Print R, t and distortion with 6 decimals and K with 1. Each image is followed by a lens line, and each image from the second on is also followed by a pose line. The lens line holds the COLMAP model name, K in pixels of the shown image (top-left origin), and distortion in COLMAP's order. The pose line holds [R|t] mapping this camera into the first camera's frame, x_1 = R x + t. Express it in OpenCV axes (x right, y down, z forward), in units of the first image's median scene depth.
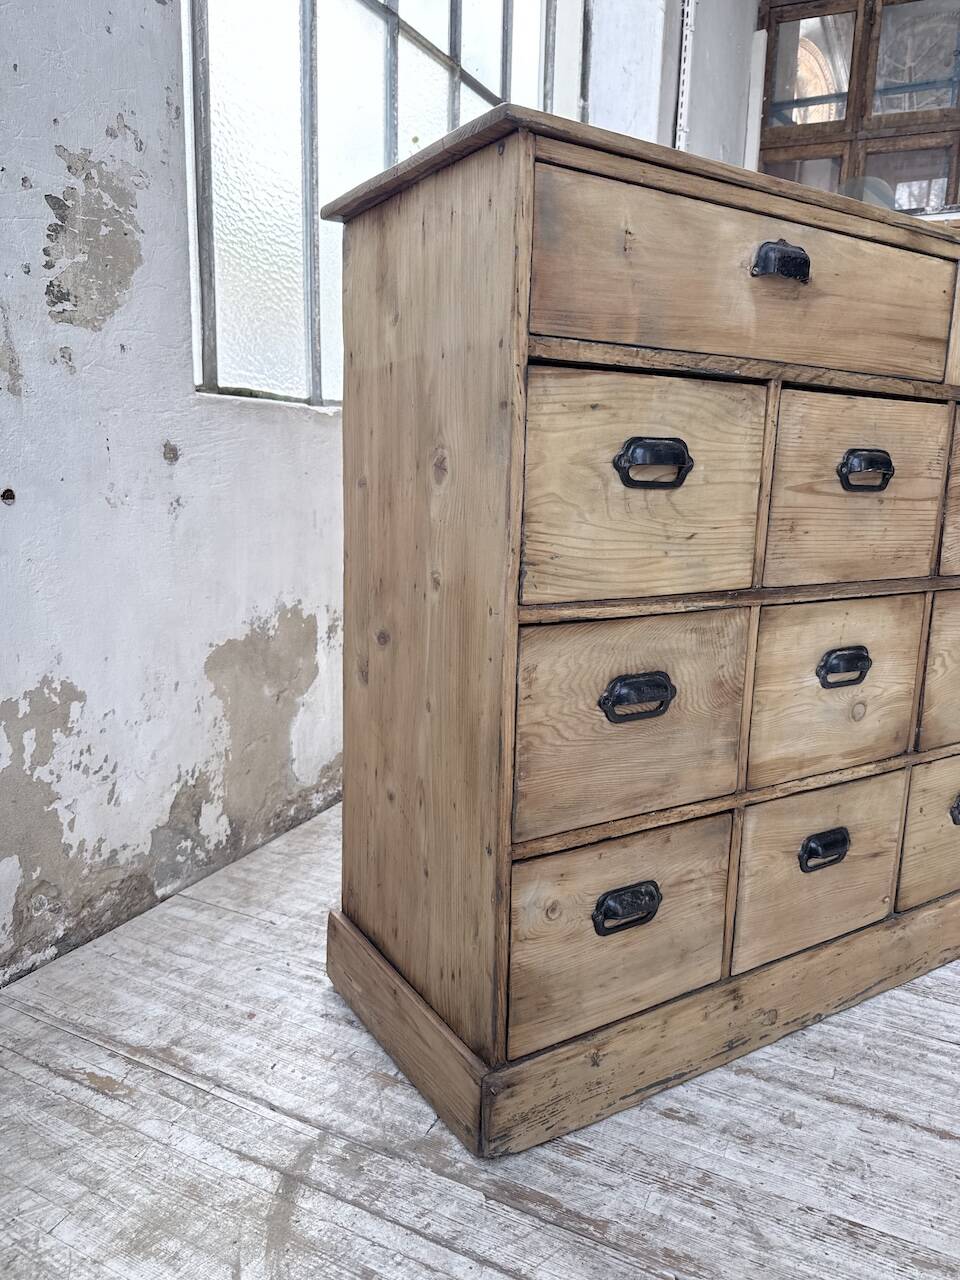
lens RADIAL K [[910.7, 0, 473.8], [0, 910.7, 644.0], [0, 0, 1]] dist [0.050057, -0.086032]
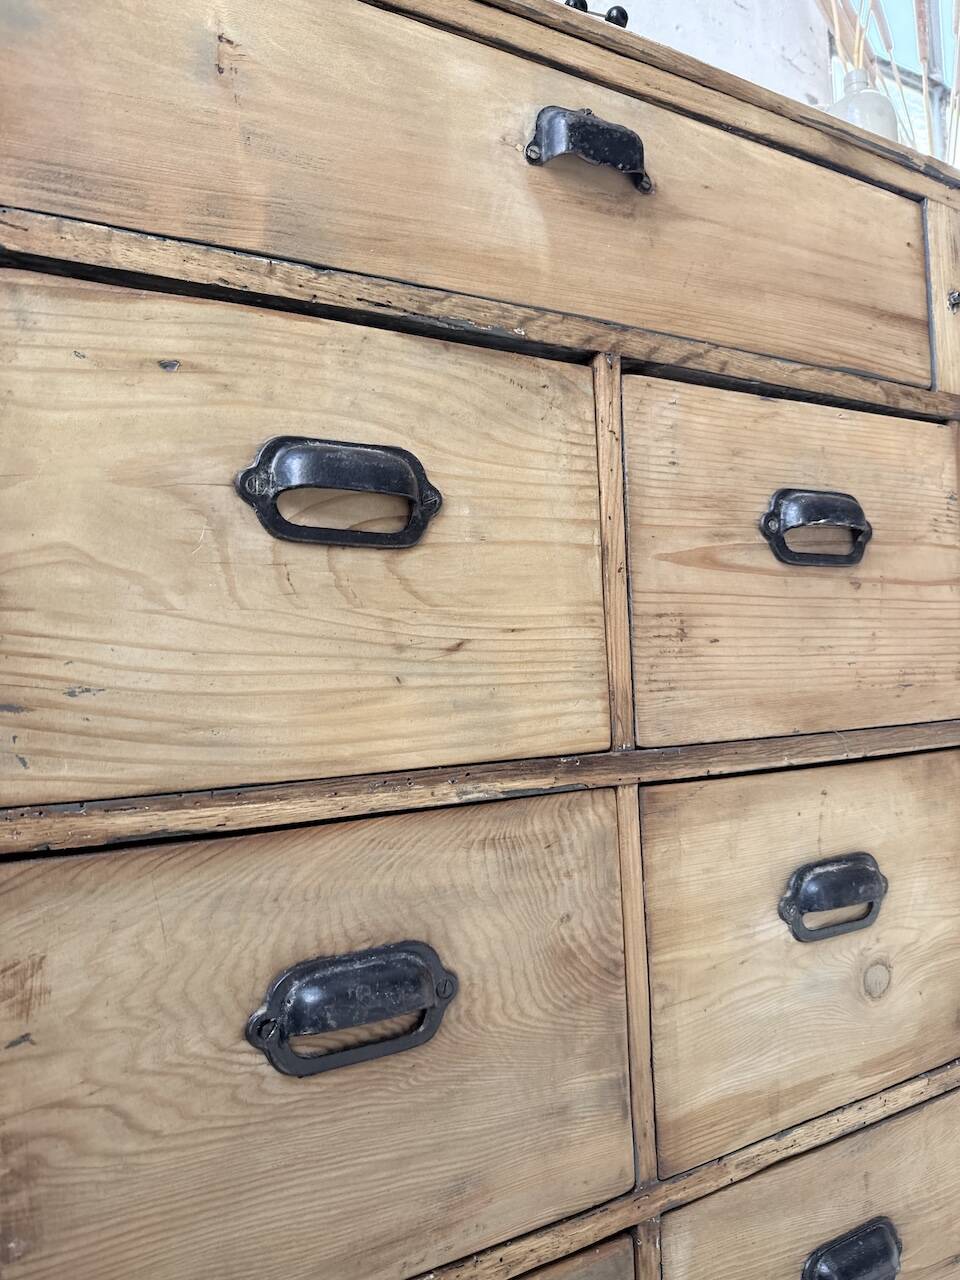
lens RADIAL K [[910.7, 0, 466.5], [0, 910.7, 643.6], [0, 0, 1]] dist [0.050057, -0.086032]
pose [[0.997578, -0.063502, -0.028376, 0.240582], [0.055403, 0.972130, -0.227801, -0.008162], [0.042051, 0.225677, 0.973294, 0.494720]]
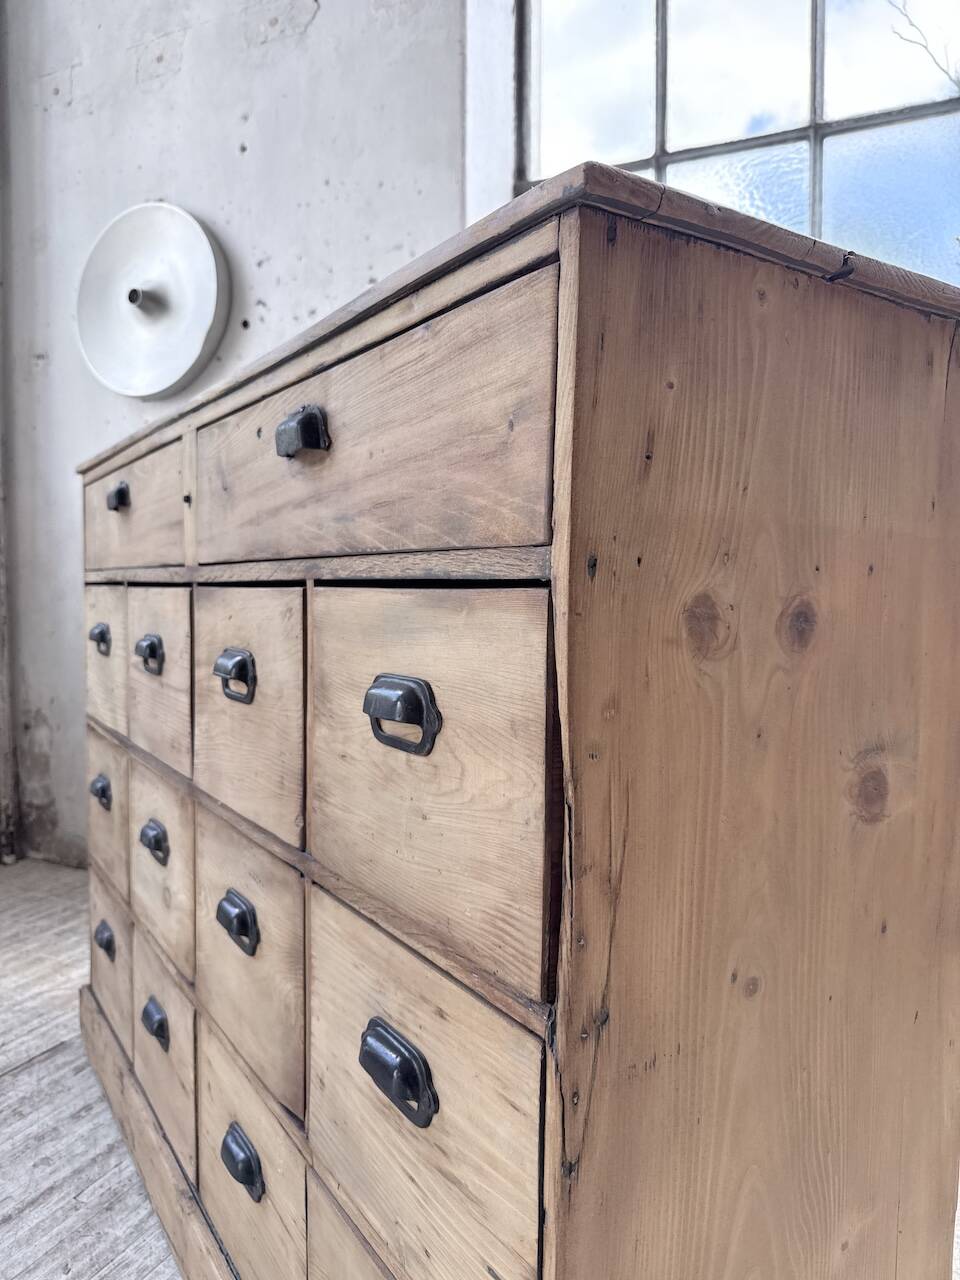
lens RADIAL K [[910.7, 0, 484.9], [0, 910.7, 637.3], [0, 0, 1]] dist [0.050057, -0.086032]
pose [[0.030227, 0.028103, -0.999148, 1.589816], [-0.203172, 0.978909, 0.021387, -0.326898], [0.978676, 0.202353, 0.035299, 1.407738]]
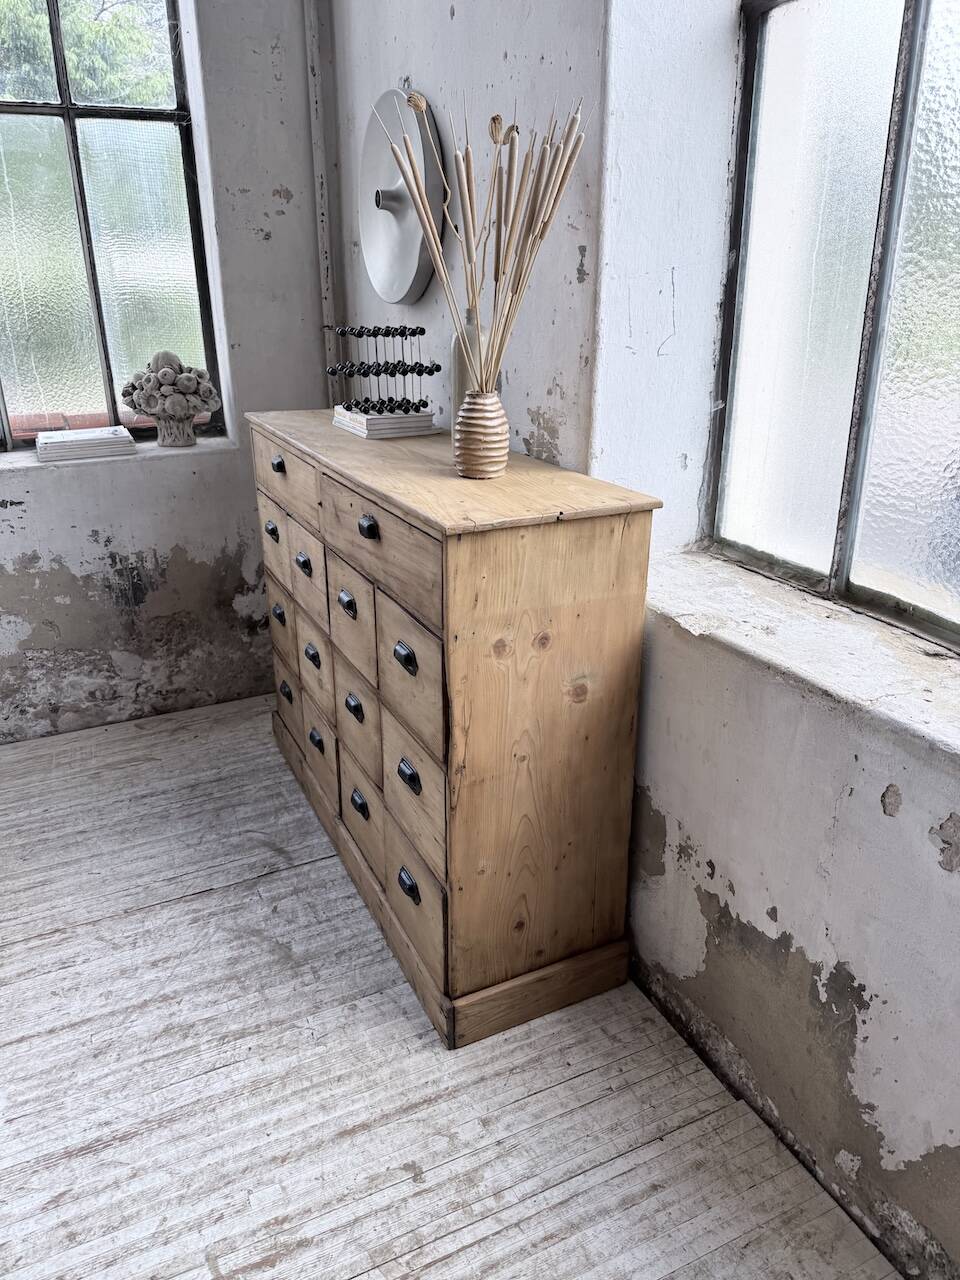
lens RADIAL K [[910.7, 0, 464.0], [0, 910.7, 625.2], [0, 0, 1]] dist [0.050057, -0.086032]
pose [[-0.115656, 0.328901, -0.937256, 2.456198], [-0.187591, 0.919375, 0.345774, -0.874623], [0.975415, 0.215811, -0.044632, 1.541506]]
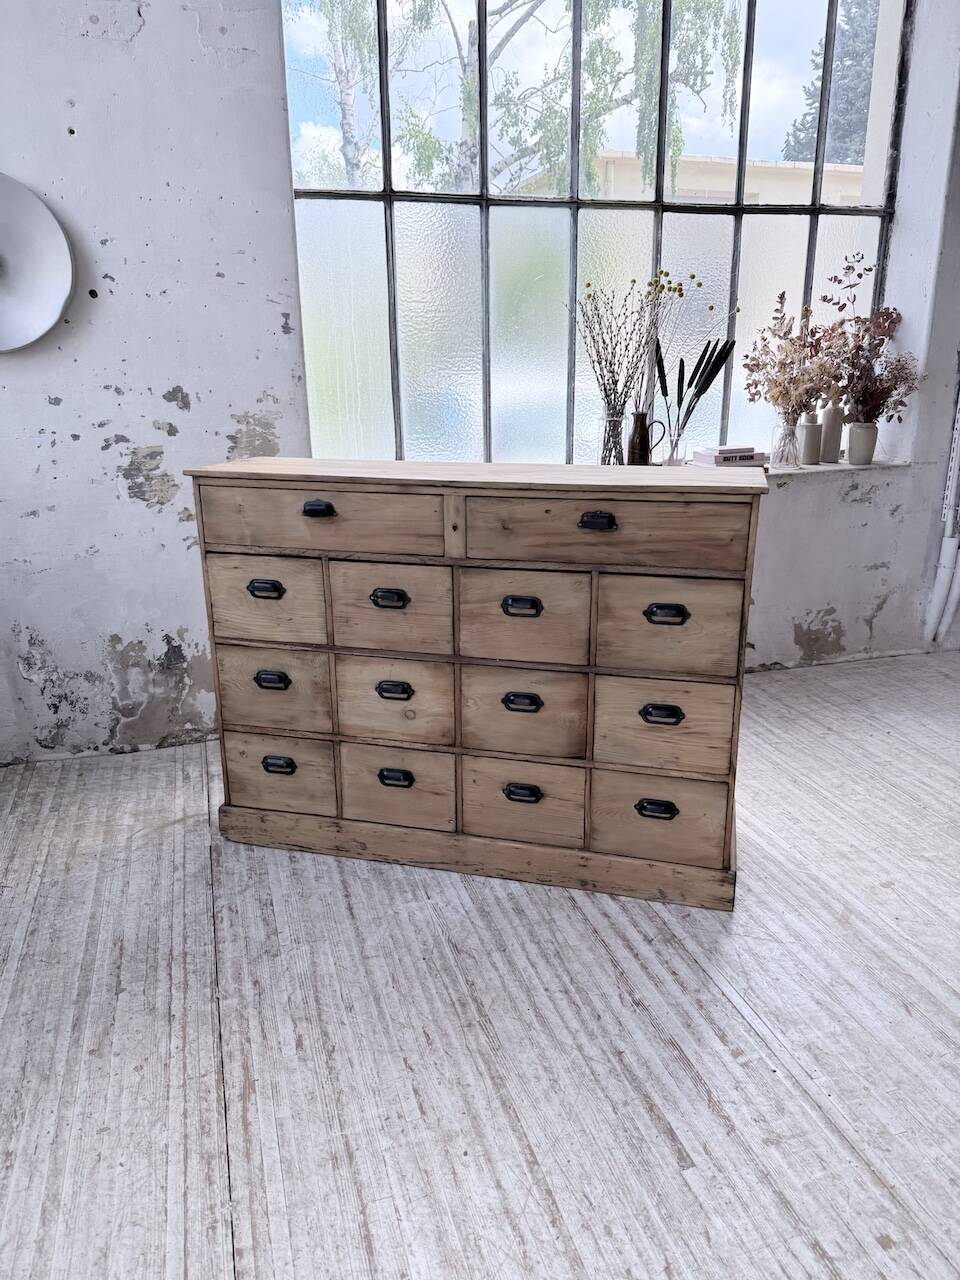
lens RADIAL K [[910.7, 0, 483.7], [0, 910.7, 637.1], [0, 0, 1]] dist [0.050057, -0.086032]
pose [[0.694816, 0.181484, -0.695913, 2.117263], [-0.120518, 0.983336, 0.136111, -0.428553], [0.709018, -0.010702, 0.705109, -0.305578]]
